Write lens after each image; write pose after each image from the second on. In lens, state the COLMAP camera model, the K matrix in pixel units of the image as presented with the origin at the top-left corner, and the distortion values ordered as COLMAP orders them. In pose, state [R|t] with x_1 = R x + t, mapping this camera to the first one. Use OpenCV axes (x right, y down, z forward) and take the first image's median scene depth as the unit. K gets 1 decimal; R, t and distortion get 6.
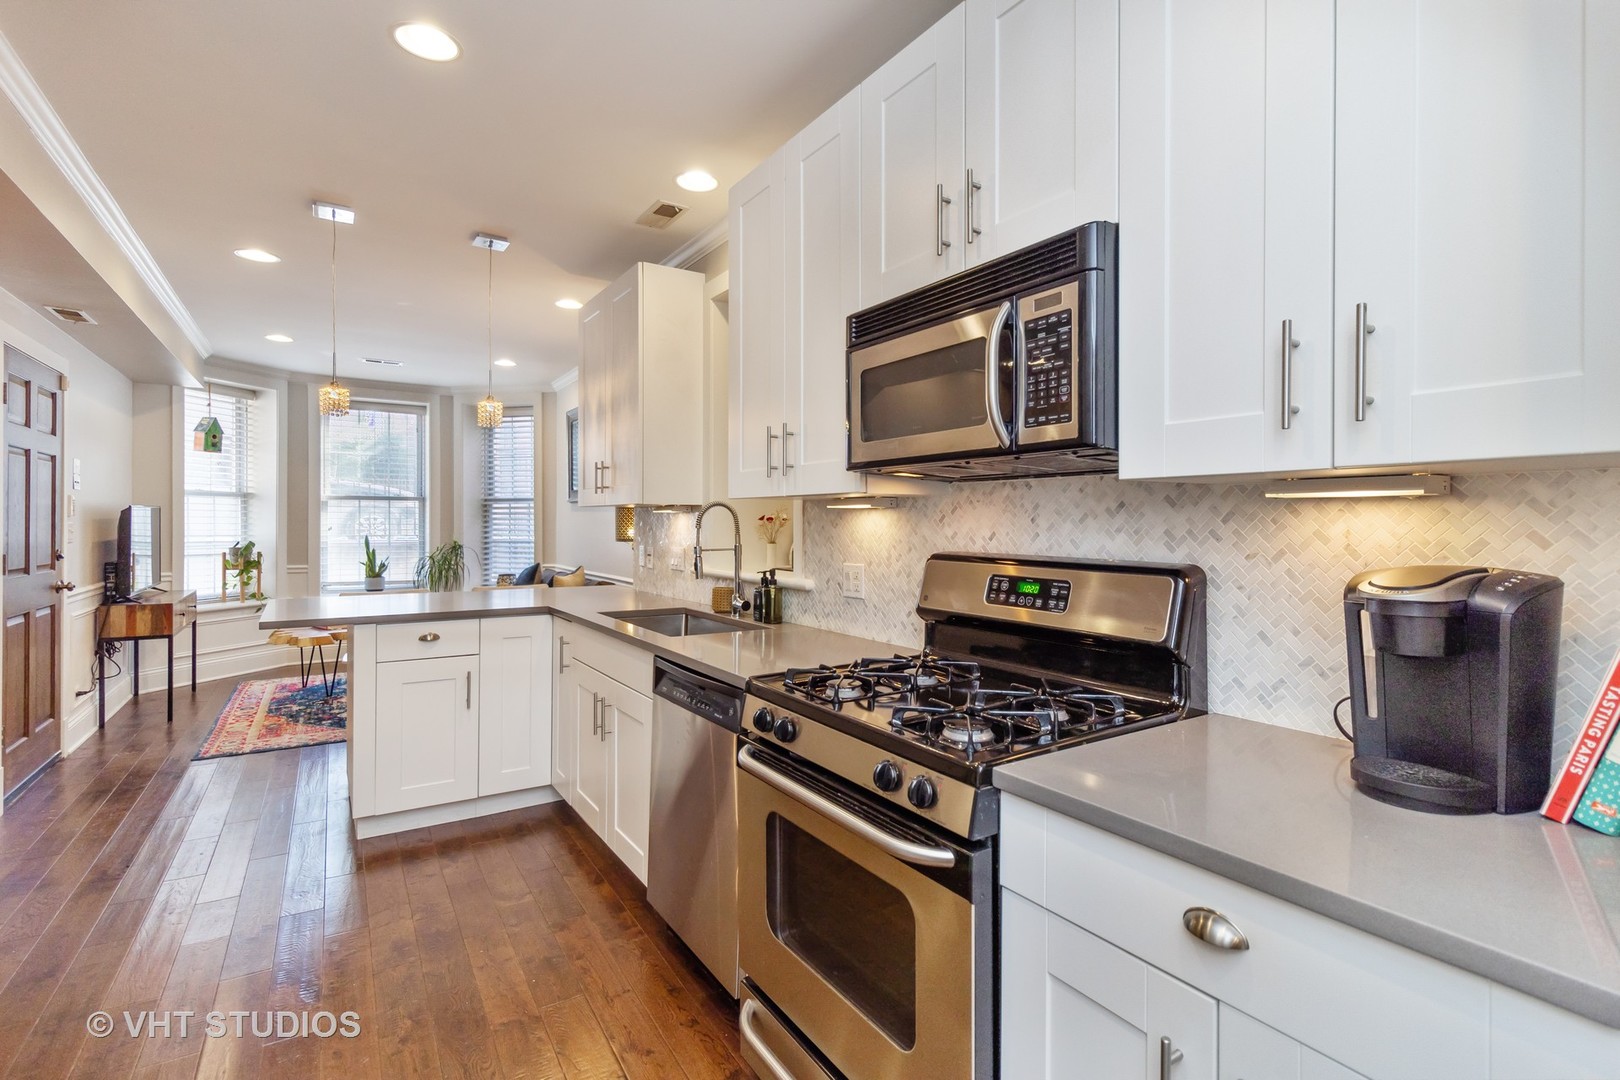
lens RADIAL K [[772.3, 0, 811.4], [0, 772.3, 532.7], [0, 0, 1]] dist [0.003027, -0.000479]
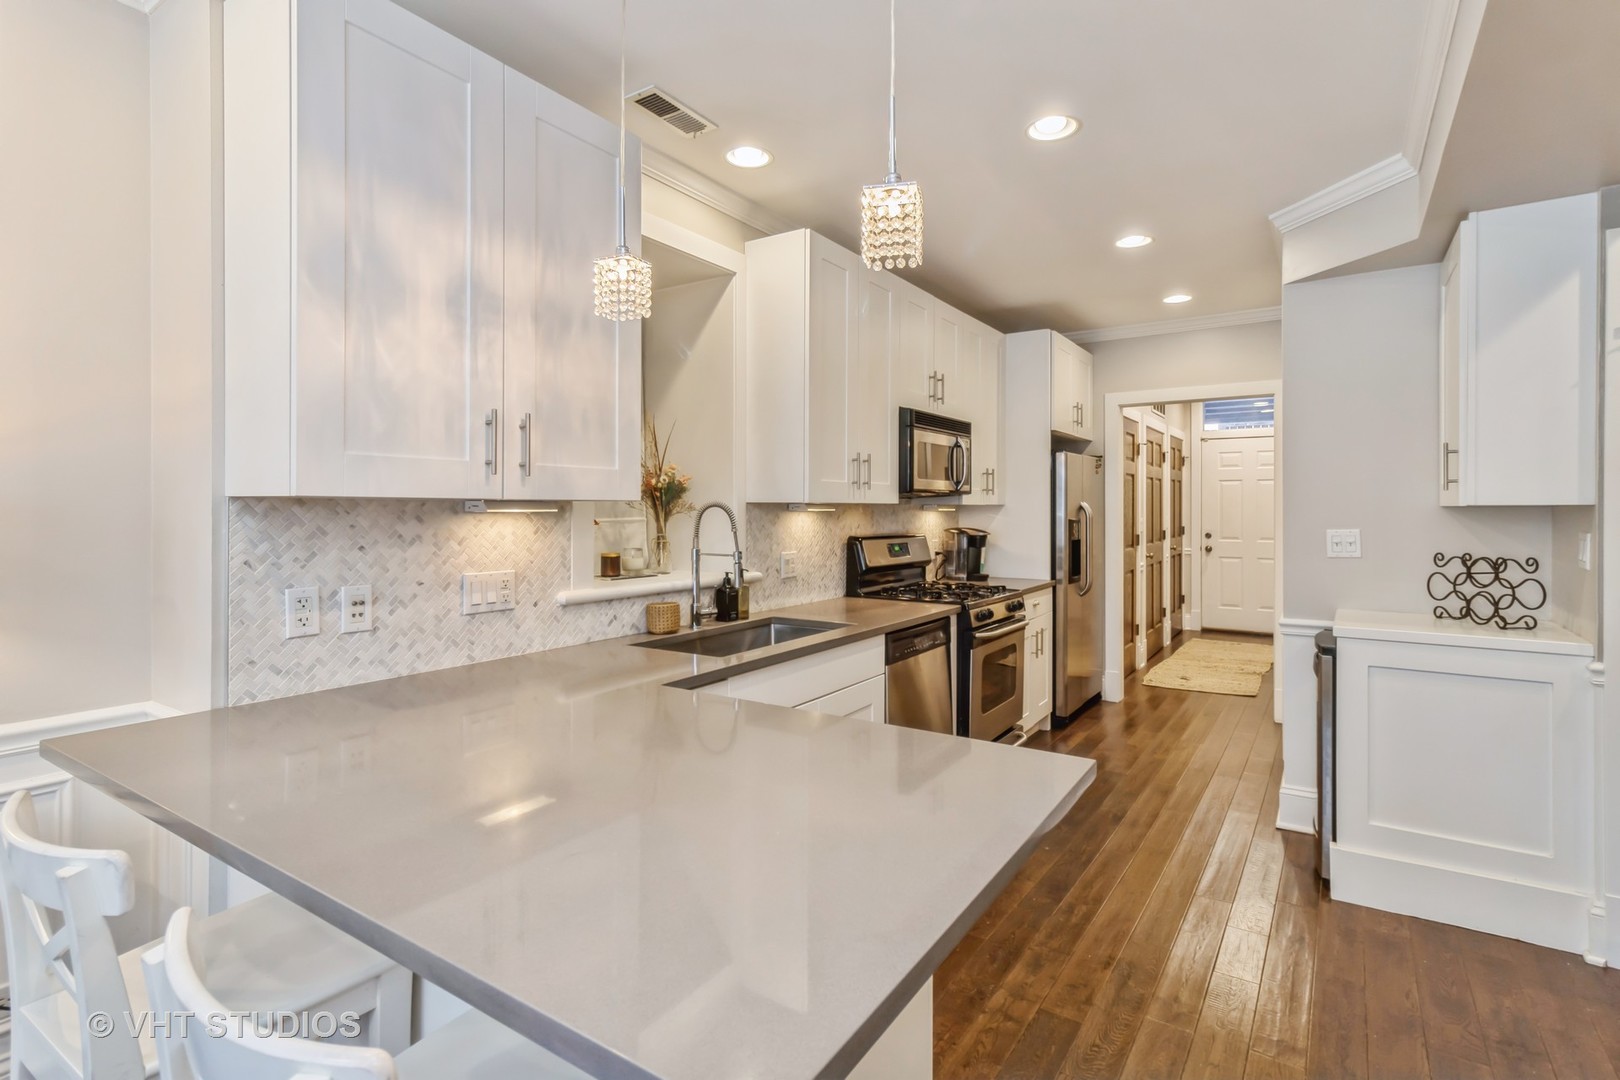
lens RADIAL K [[772.3, 0, 820.7], [0, 772.3, 505.6], [0, 0, 1]] dist [0.003027, -0.000479]
pose [[-0.407601, 0.001209, 0.913160, -1.189983], [0.014411, 0.999883, 0.005109, -0.046257], [-0.913047, 0.015242, -0.407570, 1.495160]]
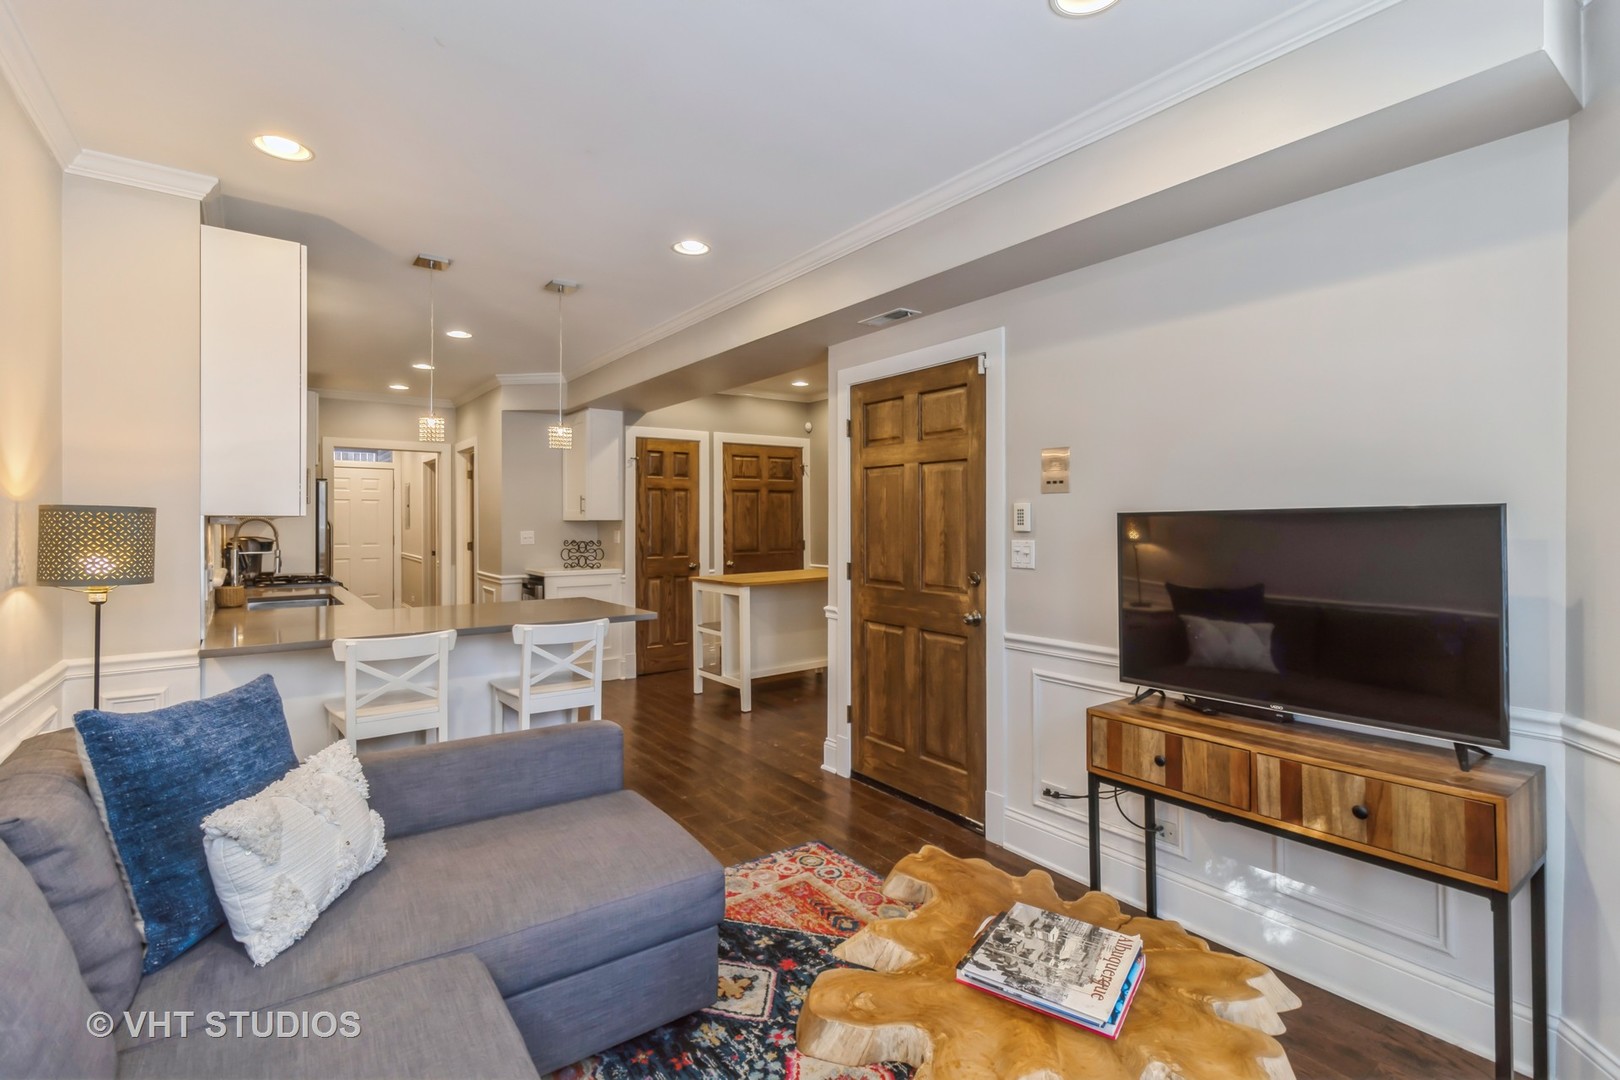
lens RADIAL K [[772.3, 0, 810.7], [0, 772.3, 508.1], [0, 0, 1]] dist [0.003027, -0.000479]
pose [[-0.997443, 0.003286, -0.071397, -1.179950], [0.003198, 0.999994, 0.001344, -0.070802], [0.071401, 0.001112, -0.997447, 2.910796]]
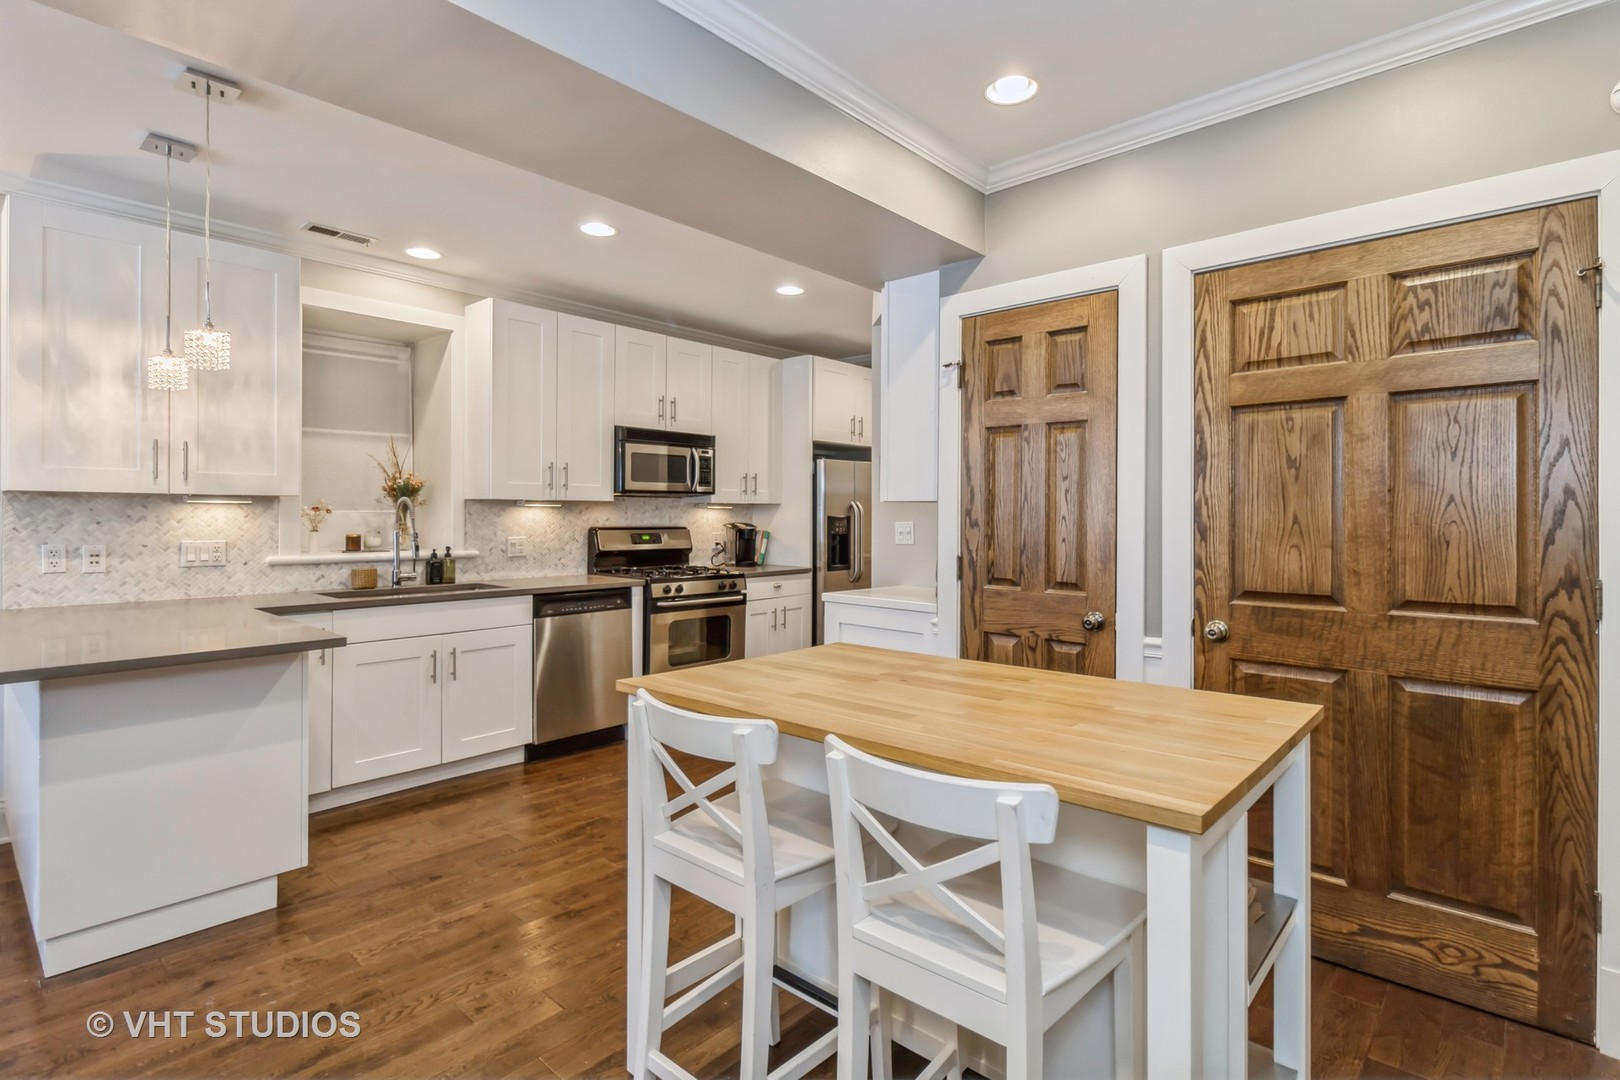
lens RADIAL K [[787.2, 0, 821.9], [0, 787.2, 512.7], [0, 0, 1]] dist [-0.000044, -0.001572]
pose [[-0.274040, -0.003909, 0.961710, -1.865966], [0.010052, 0.999925, 0.006929, -0.021239], [-0.961666, 0.011566, -0.273980, 0.822611]]
